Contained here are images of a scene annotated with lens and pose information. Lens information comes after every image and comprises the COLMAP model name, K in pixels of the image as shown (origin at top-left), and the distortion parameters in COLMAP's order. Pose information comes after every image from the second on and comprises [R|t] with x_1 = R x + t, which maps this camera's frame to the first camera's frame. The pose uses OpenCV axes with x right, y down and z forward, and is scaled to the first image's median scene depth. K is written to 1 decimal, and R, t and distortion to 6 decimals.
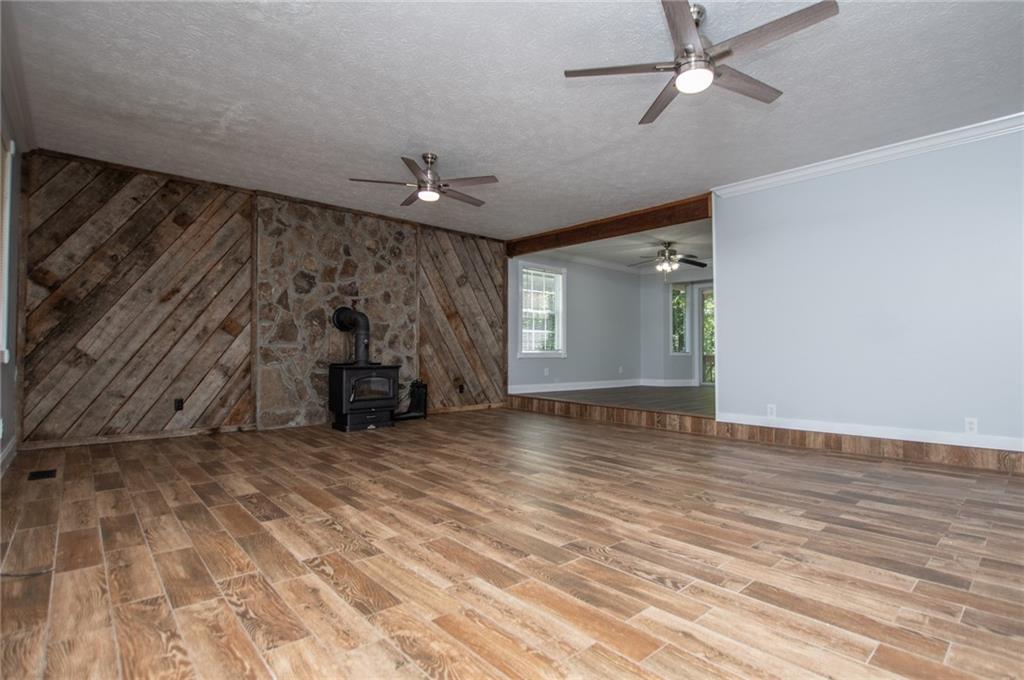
lens RADIAL K [[462.5, 0, 514.9], [0, 462.5, 340.9], [0, 0, 1]] dist [-0.023779, 0.000759]
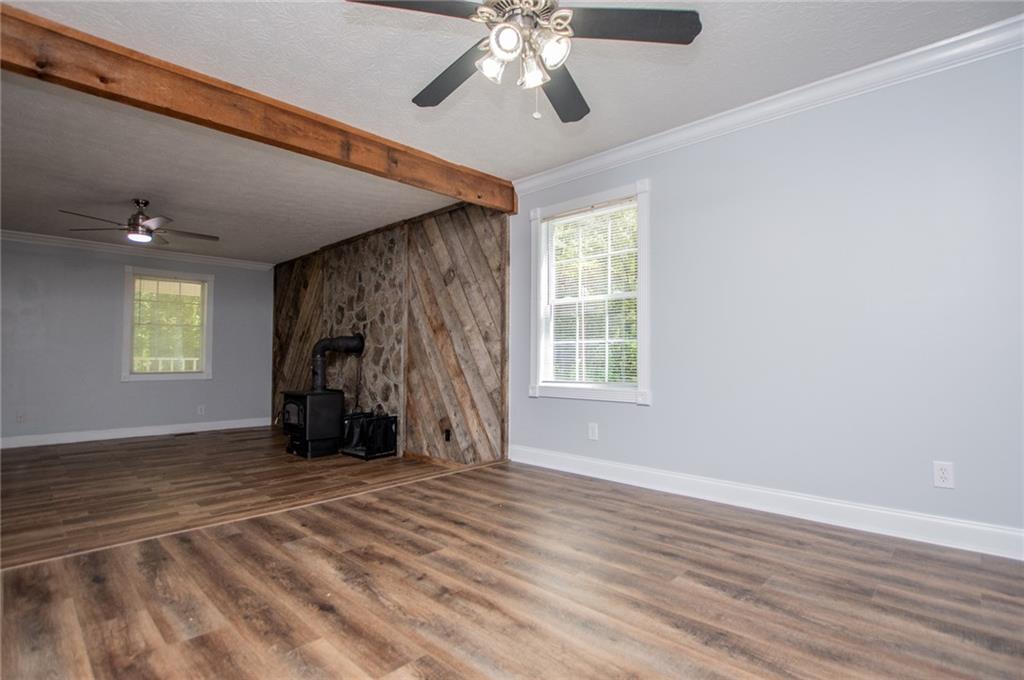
lens RADIAL K [[488.9, 0, 498.2], [0, 488.9, 342.8], [0, 0, 1]] dist [-0.029534, -0.000071]
pose [[0.108751, -0.037592, -0.993358, 0.632009], [0.025083, 0.999070, -0.035063, -0.005241], [0.993753, -0.021103, 0.109593, 1.030051]]
